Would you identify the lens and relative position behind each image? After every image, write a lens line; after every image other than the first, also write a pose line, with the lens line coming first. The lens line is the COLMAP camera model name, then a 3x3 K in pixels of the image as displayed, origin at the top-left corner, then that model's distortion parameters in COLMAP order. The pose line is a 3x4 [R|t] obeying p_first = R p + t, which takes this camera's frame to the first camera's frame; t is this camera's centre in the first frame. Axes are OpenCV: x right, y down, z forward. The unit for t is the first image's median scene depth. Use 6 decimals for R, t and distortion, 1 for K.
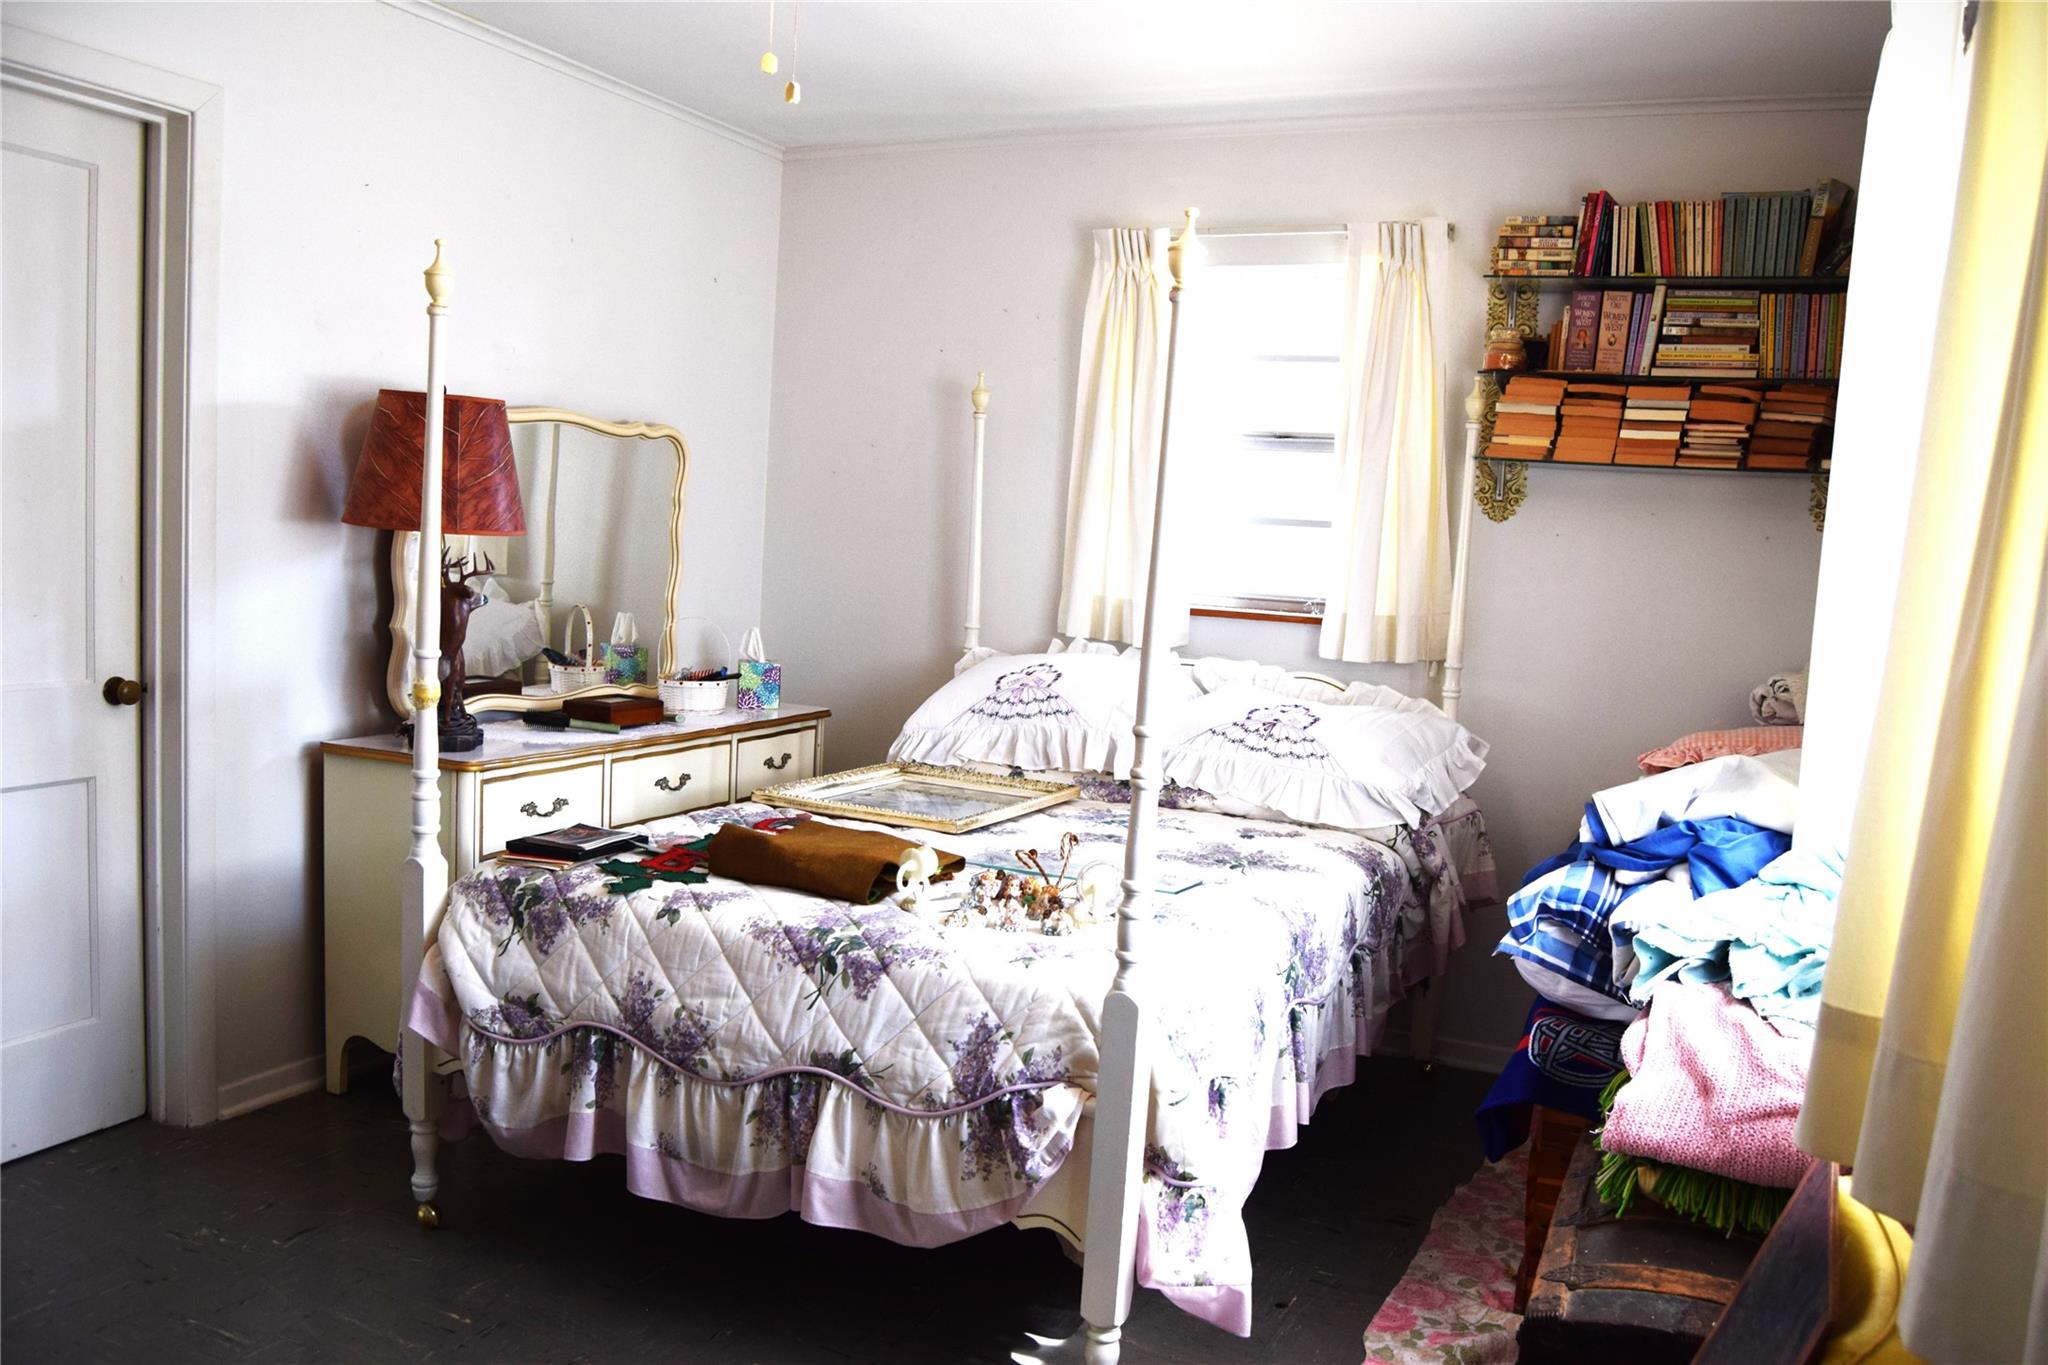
lens RADIAL K [[1597.1, 0, 1024.0], [0, 1597.1, 682.5], [0, 0, 1]] dist [-0.097338, 0.048040]
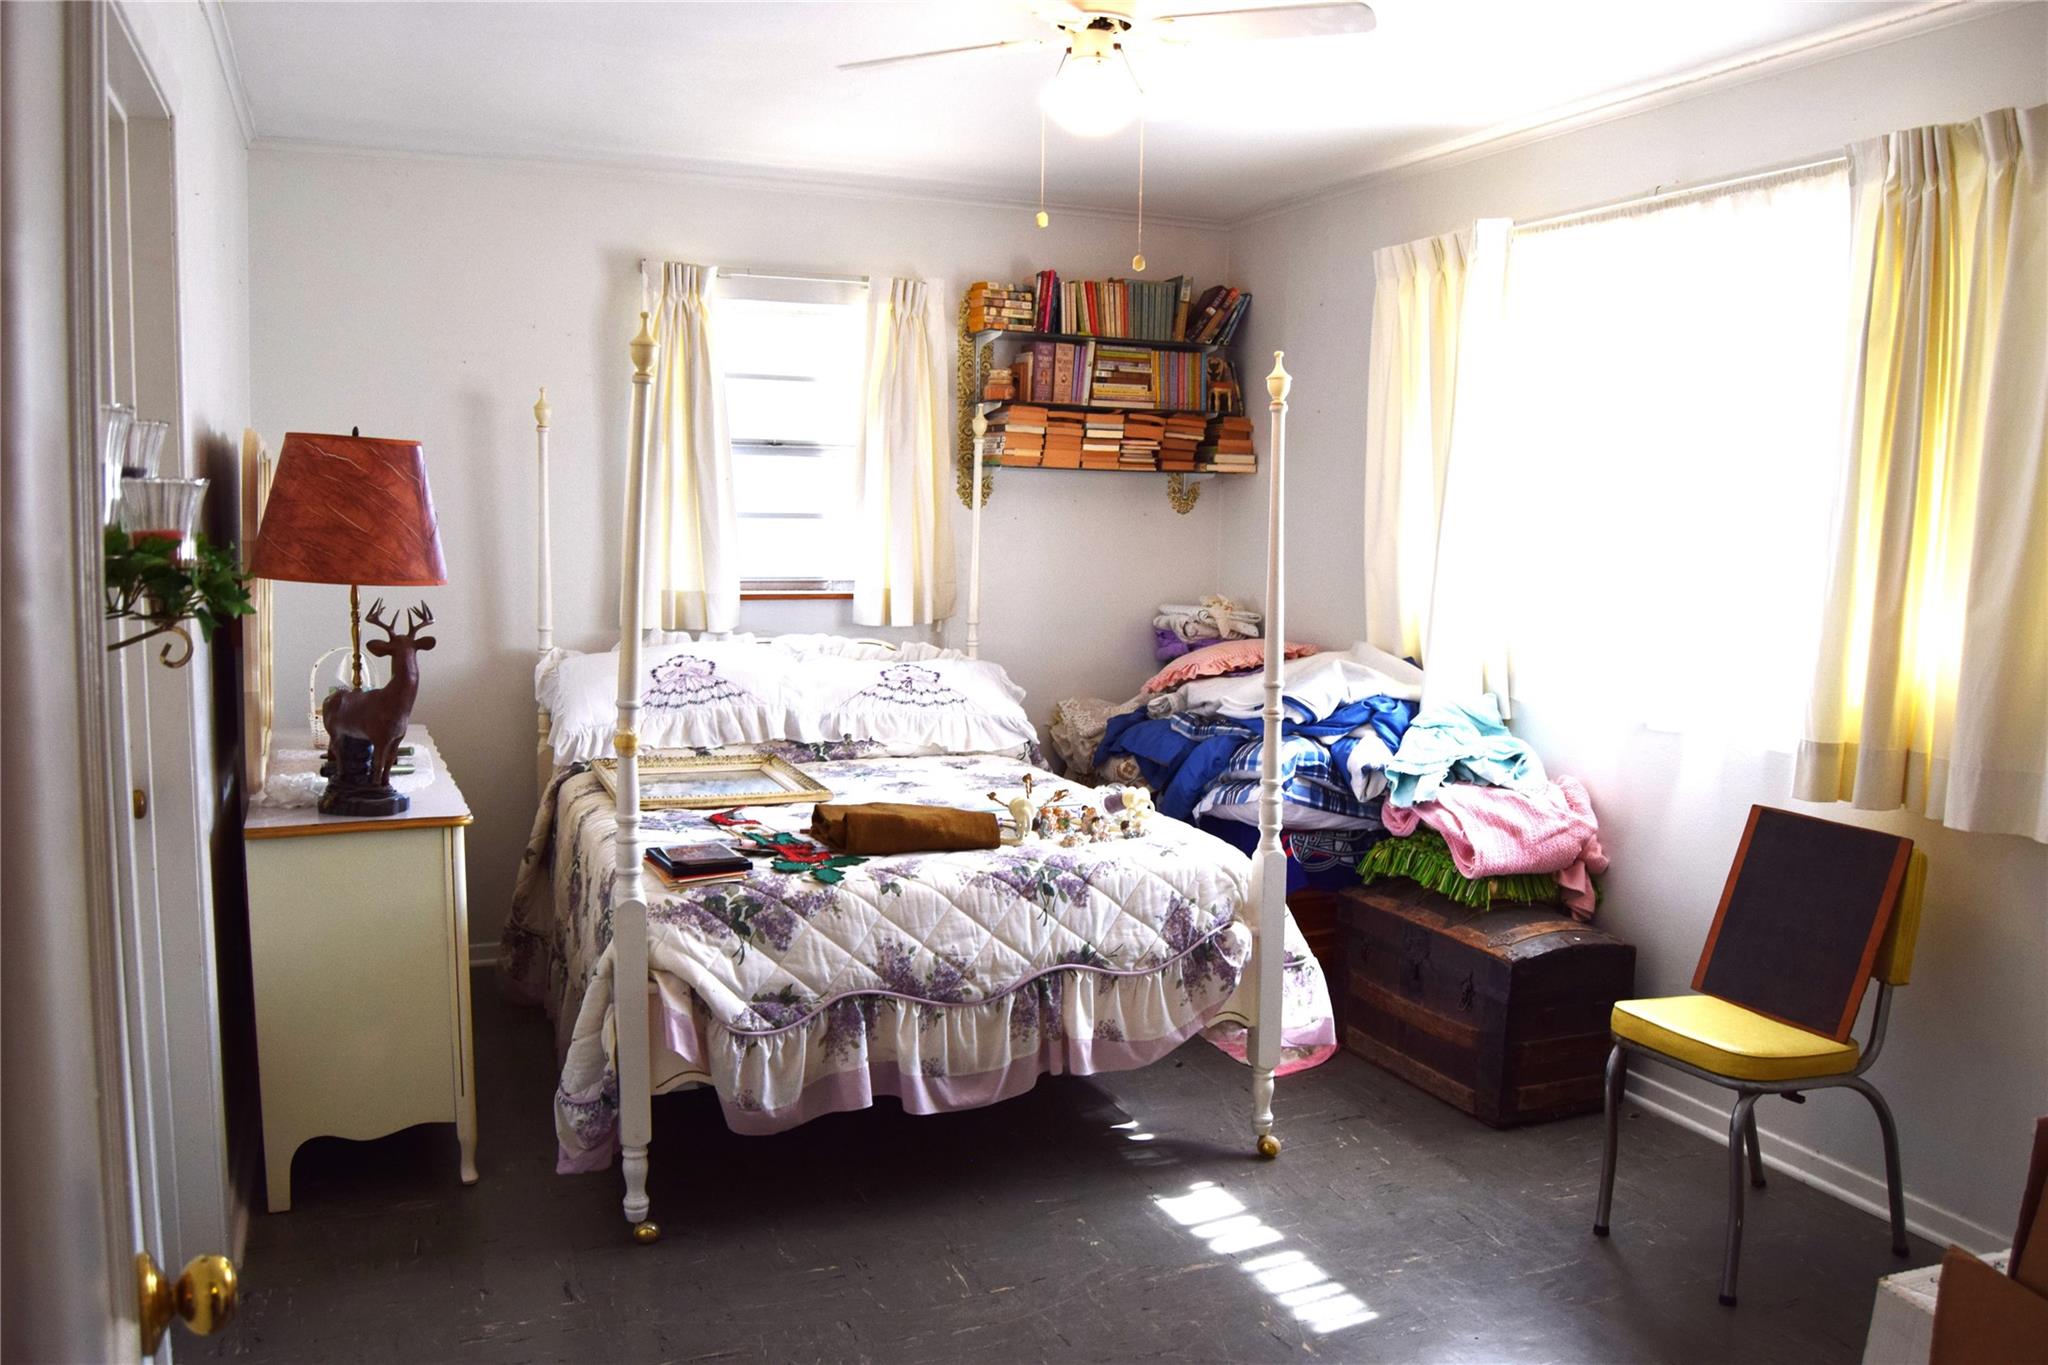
lens RADIAL K [[1597.1, 0, 1024.0], [0, 1597.1, 682.5], [0, 0, 1]] dist [-0.097338, 0.048040]
pose [[0.675802, -0.122379, 0.726852, -0.995570], [0.089495, 0.992448, 0.083889, -0.100673], [-0.731630, 0.008357, 0.681651, 0.089266]]
